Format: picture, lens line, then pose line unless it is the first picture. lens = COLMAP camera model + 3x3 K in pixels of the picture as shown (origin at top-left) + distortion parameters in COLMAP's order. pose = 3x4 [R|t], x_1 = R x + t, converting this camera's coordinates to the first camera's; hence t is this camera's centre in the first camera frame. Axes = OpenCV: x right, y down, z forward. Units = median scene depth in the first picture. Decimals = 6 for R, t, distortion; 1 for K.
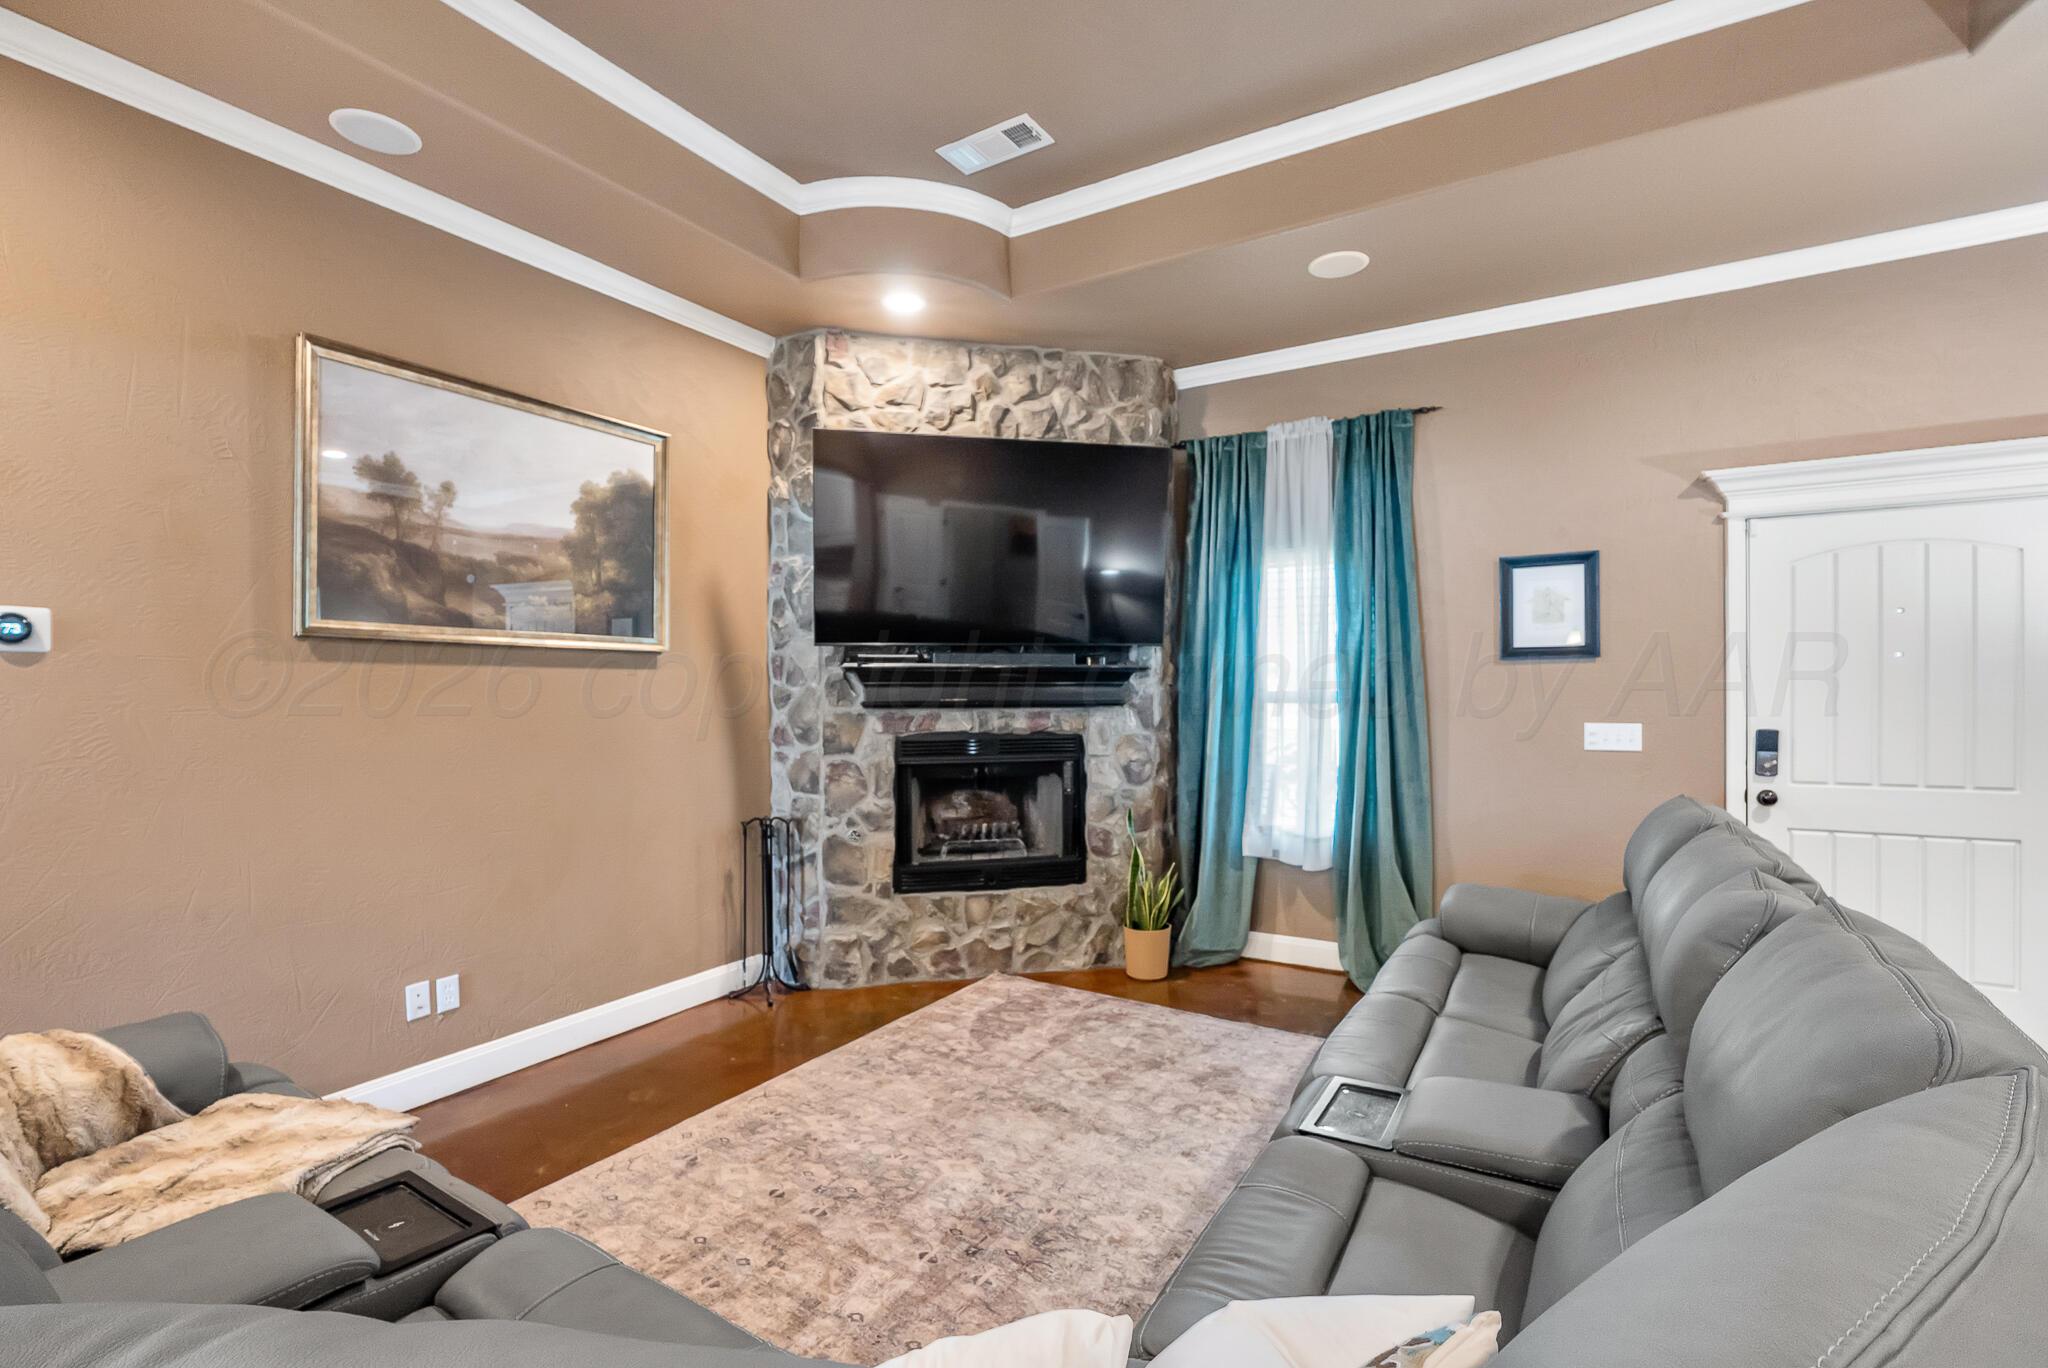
lens RADIAL K [[913.6, 0, 1027.5], [0, 913.6, 694.5], [0, 0, 1]] dist [-0.011590, 0.000918]
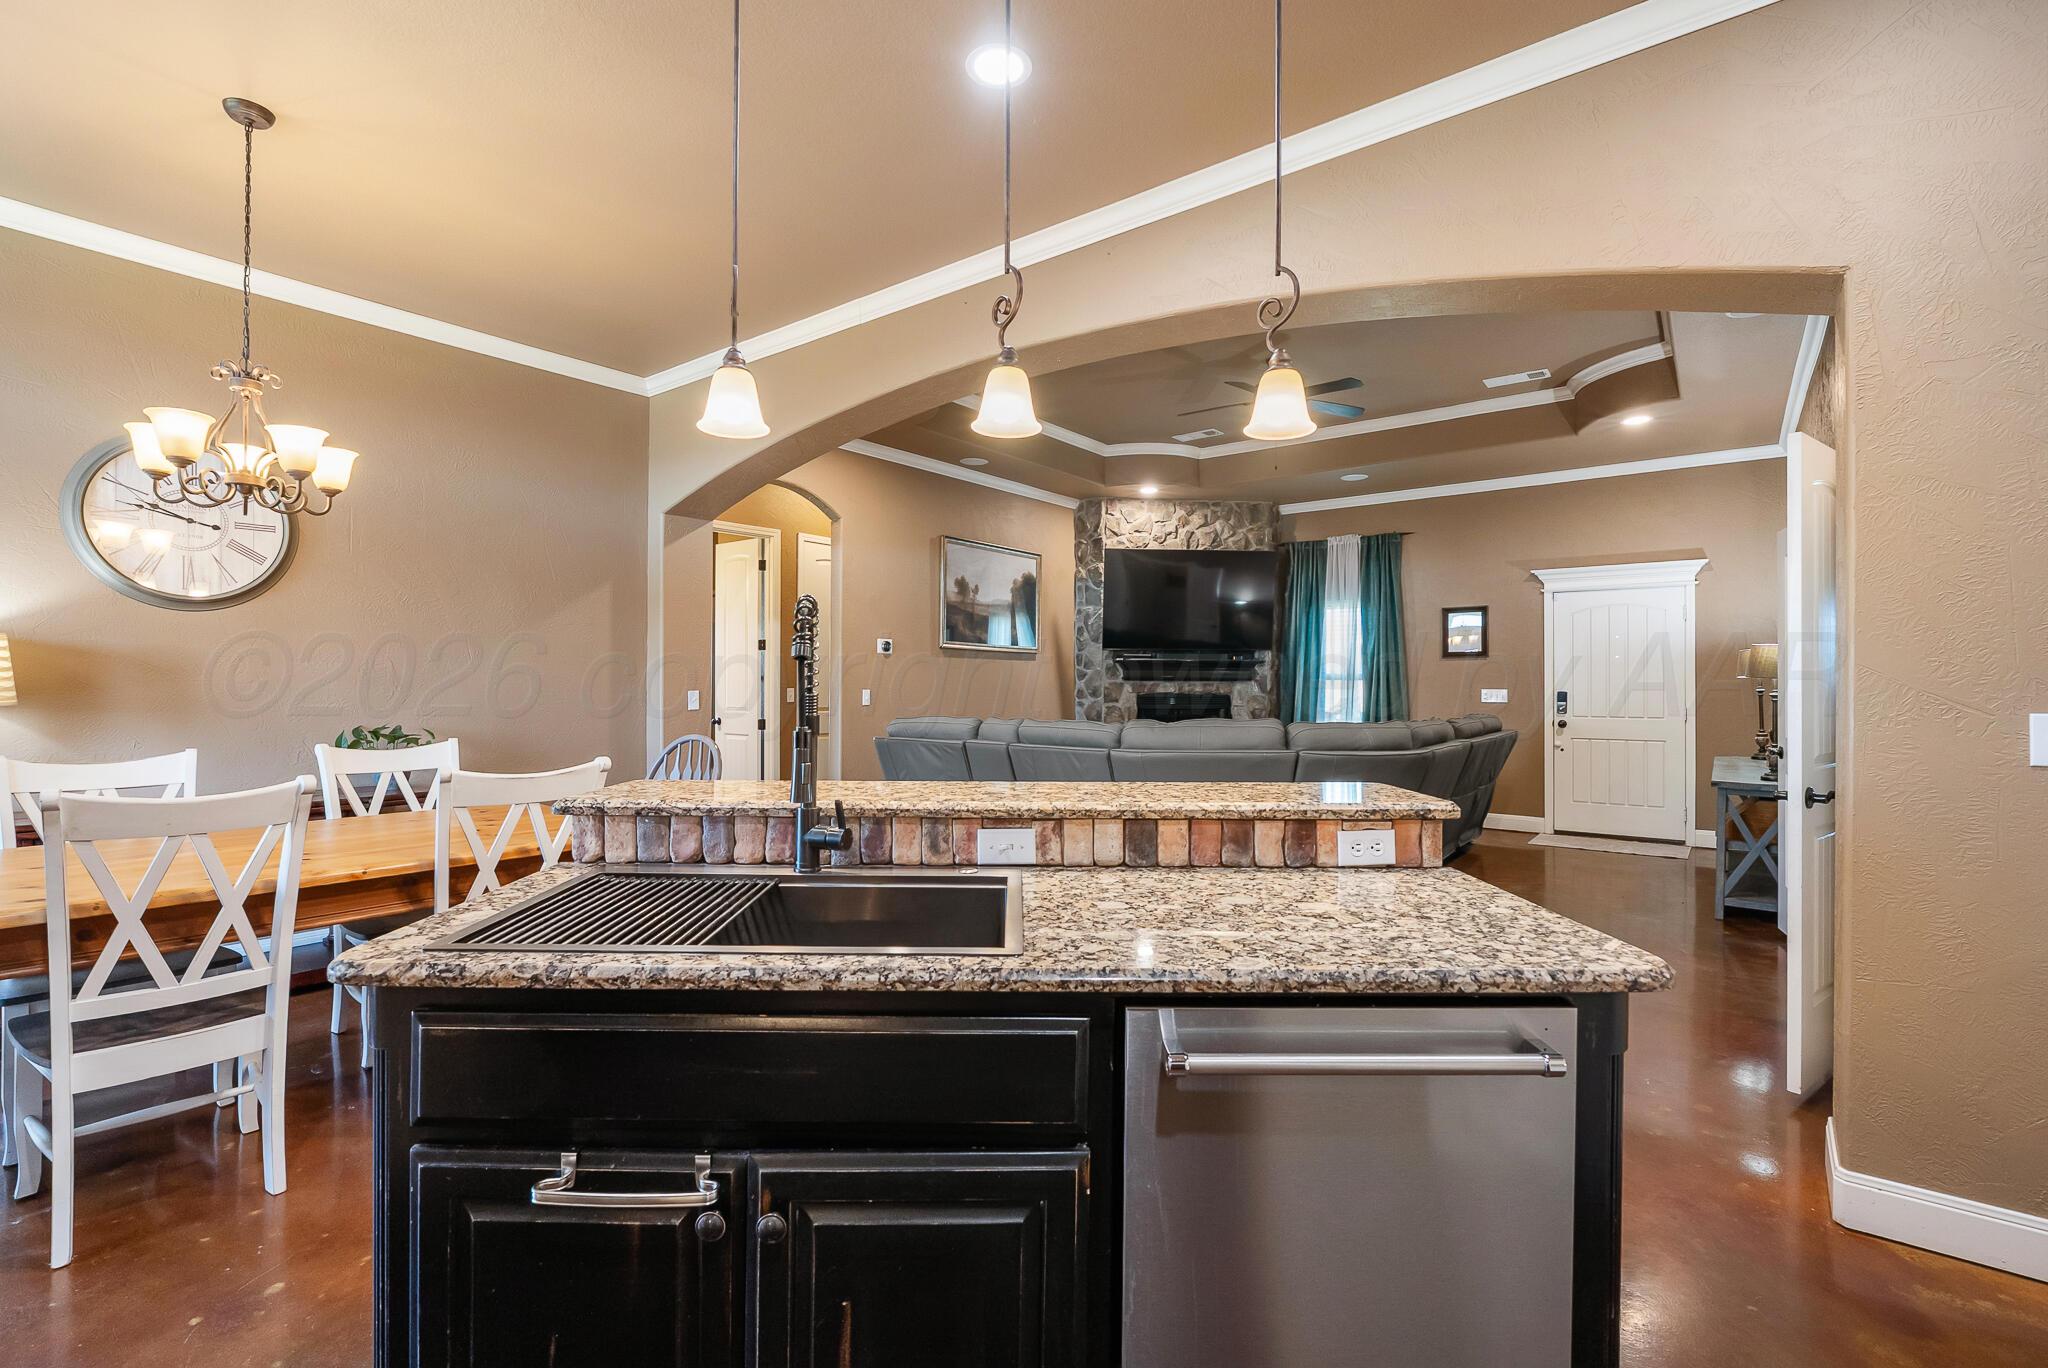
lens RADIAL K [[913.6, 0, 1024.3], [0, 913.6, 675.2], [0, 0, 1]] dist [-0.011590, 0.000918]
pose [[0.992586, 0.006754, -0.121356, -0.148897], [-0.008506, 0.999867, -0.013922, 0.034133], [0.121246, 0.014851, 0.992511, -1.063454]]
